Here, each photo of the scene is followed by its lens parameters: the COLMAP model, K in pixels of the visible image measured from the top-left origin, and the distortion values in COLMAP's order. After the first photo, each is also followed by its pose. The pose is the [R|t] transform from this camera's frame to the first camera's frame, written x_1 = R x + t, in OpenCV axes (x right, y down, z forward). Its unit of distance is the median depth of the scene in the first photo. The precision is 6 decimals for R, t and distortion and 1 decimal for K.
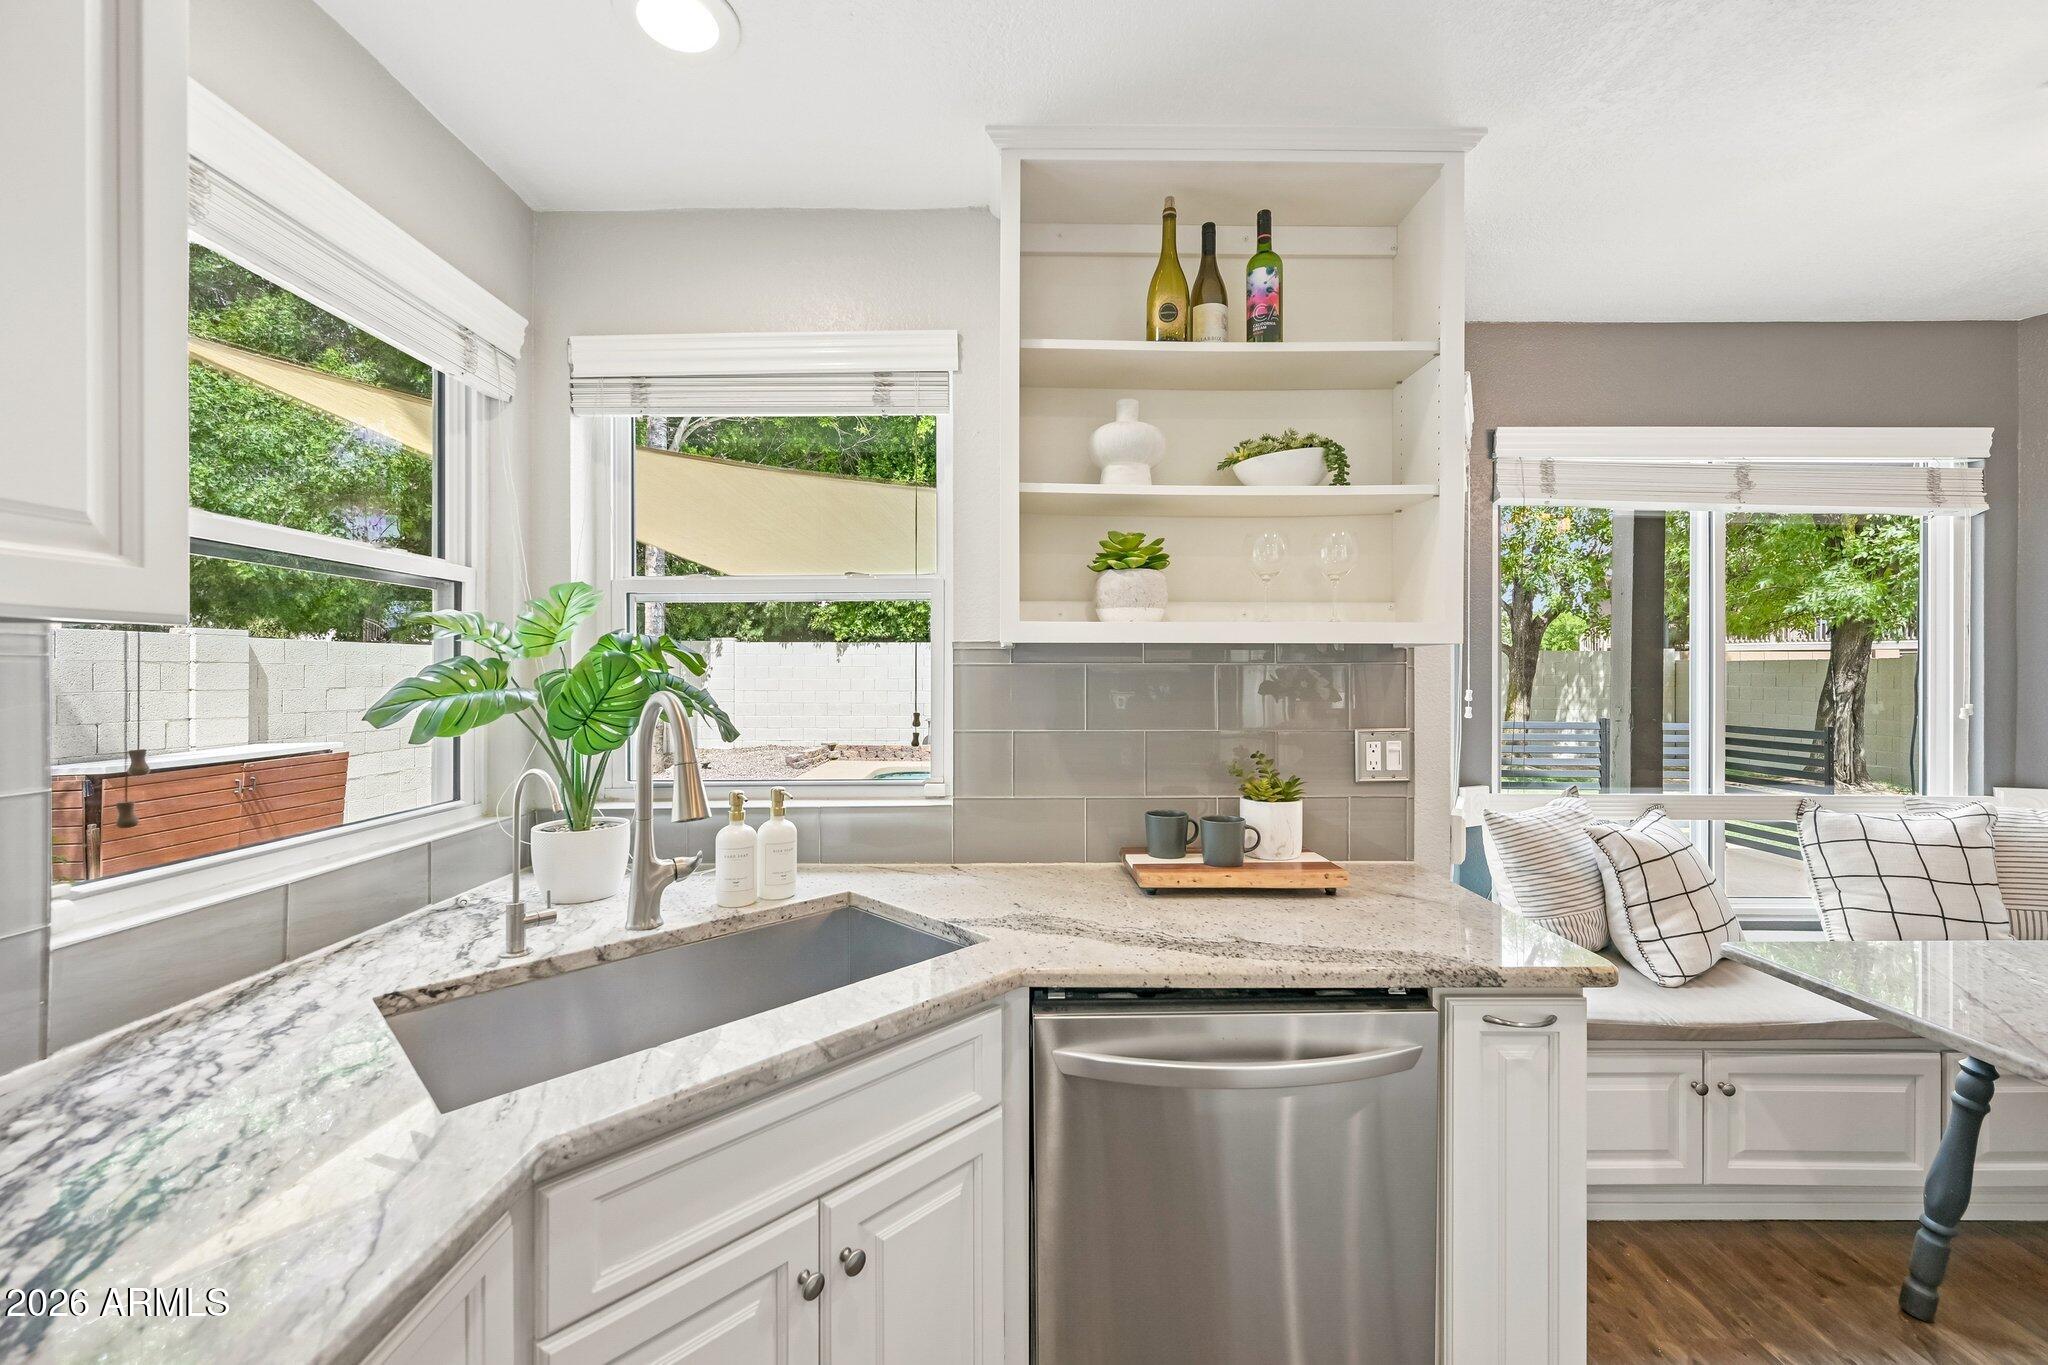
lens RADIAL K [[820.6, 0, 1021.9], [0, 820.6, 677.5], [0, 0, 1]] dist [-0.003464, 0.001218]
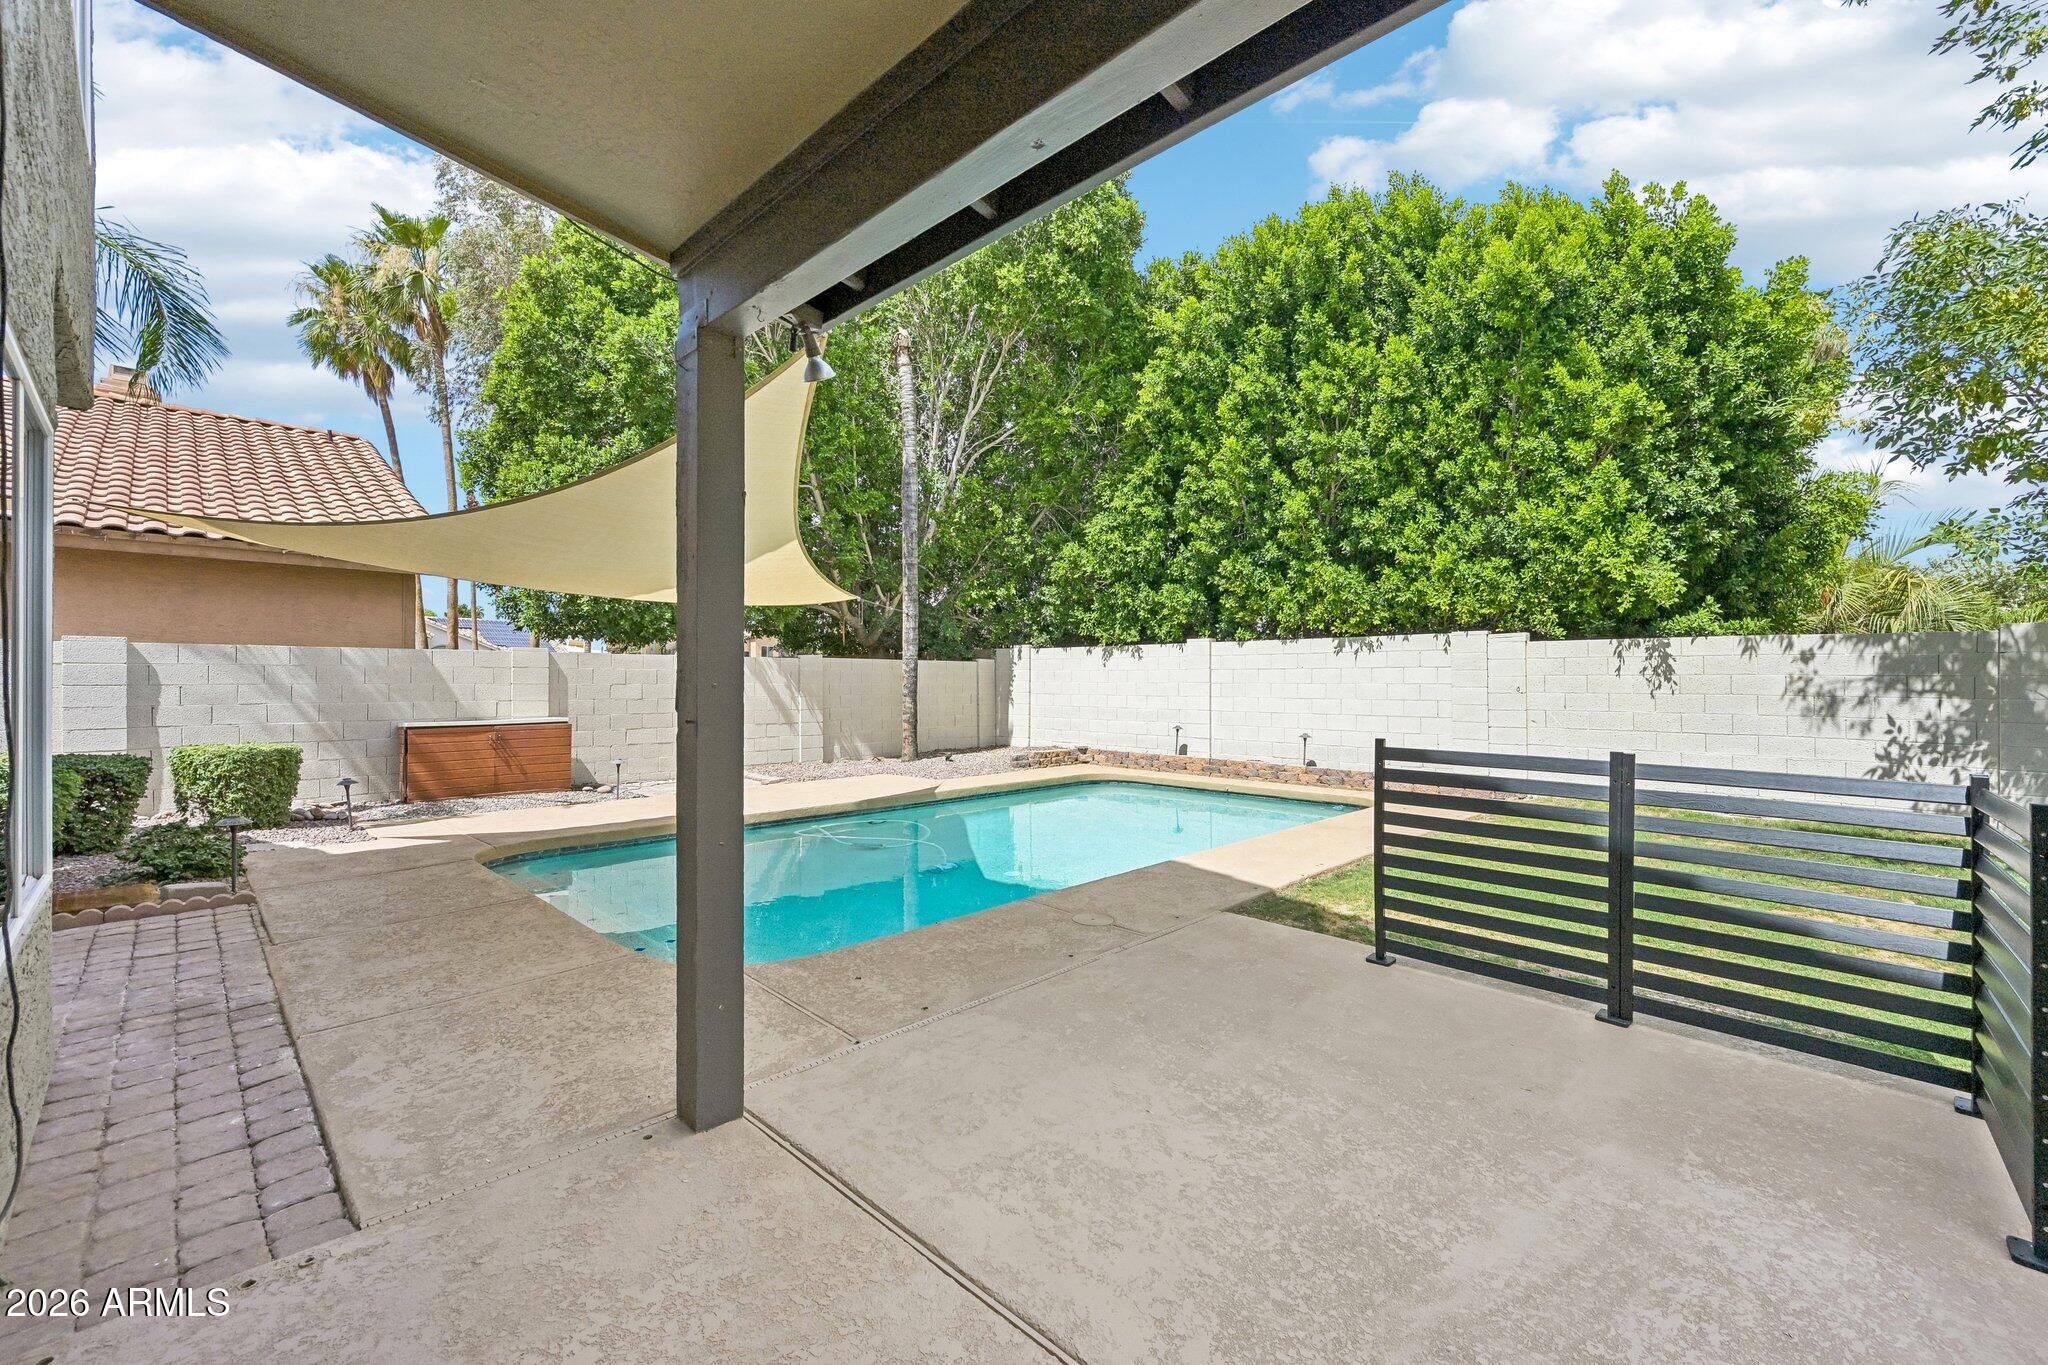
lens RADIAL K [[820.6, 0, 999.5], [0, 820.6, 681.3], [0, 0, 1]] dist [-0.003464, 0.001218]
pose [[0.721265, -0.001537, -0.692658, 3.085544], [-0.004472, 0.999966, -0.006876, 0.055394], [0.692645, 0.008057, 0.721234, 1.581216]]
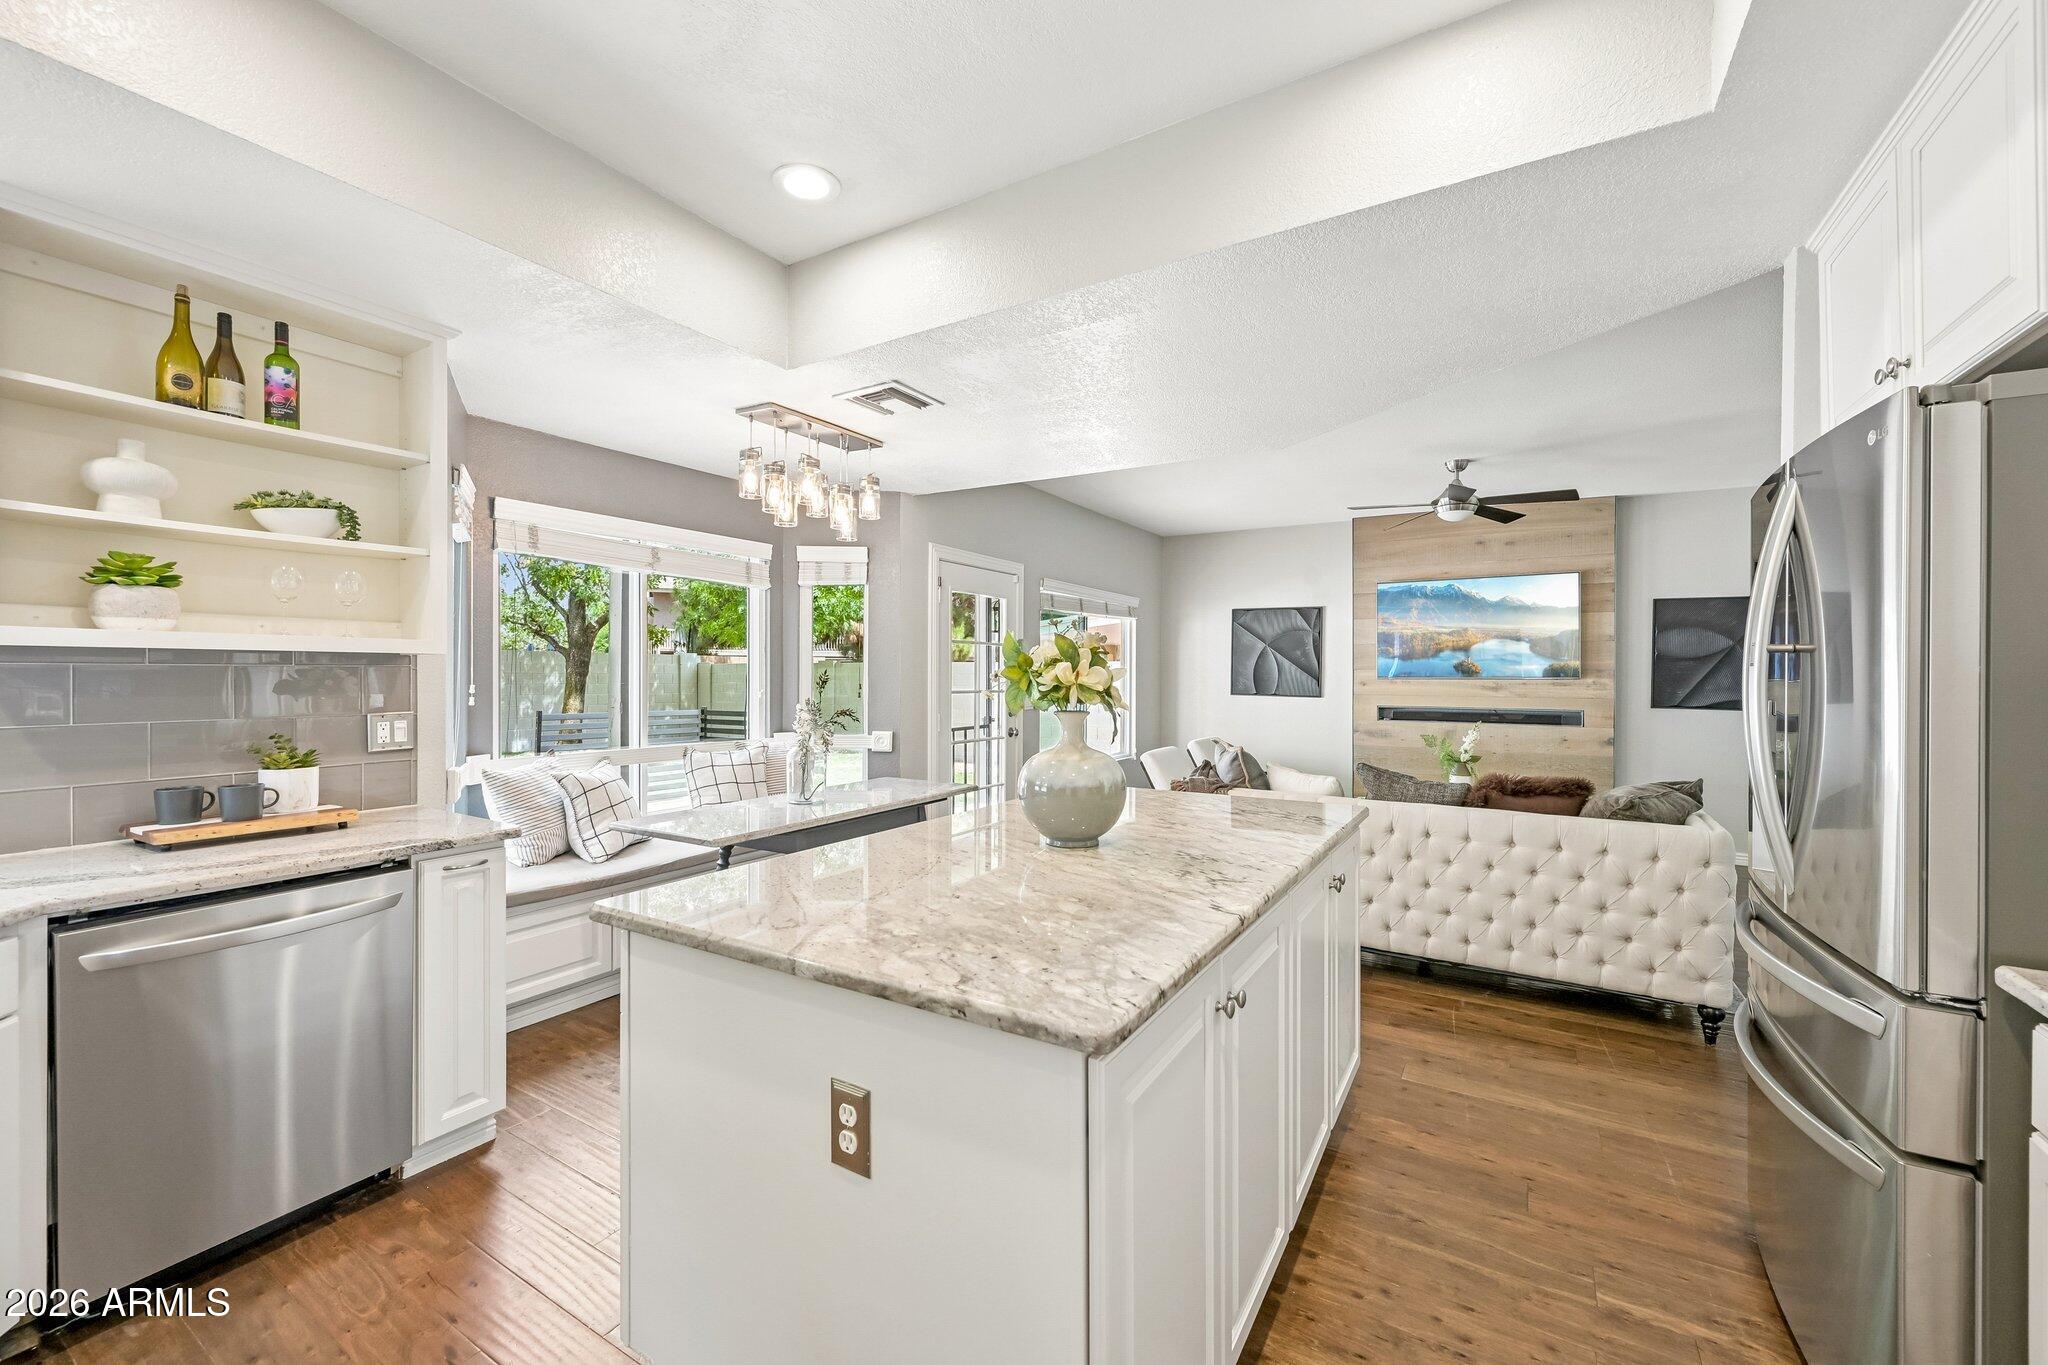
lens RADIAL K [[820.6, 0, 1019.4], [0, 820.6, 675.4], [0, 0, 1]] dist [-0.003464, 0.001218]
pose [[0.521214, -0.001423, 0.853425, -0.209923], [0.003006, 0.999995, -0.000168, 0.002510], [-0.853421, 0.002653, 0.521216, -0.695572]]
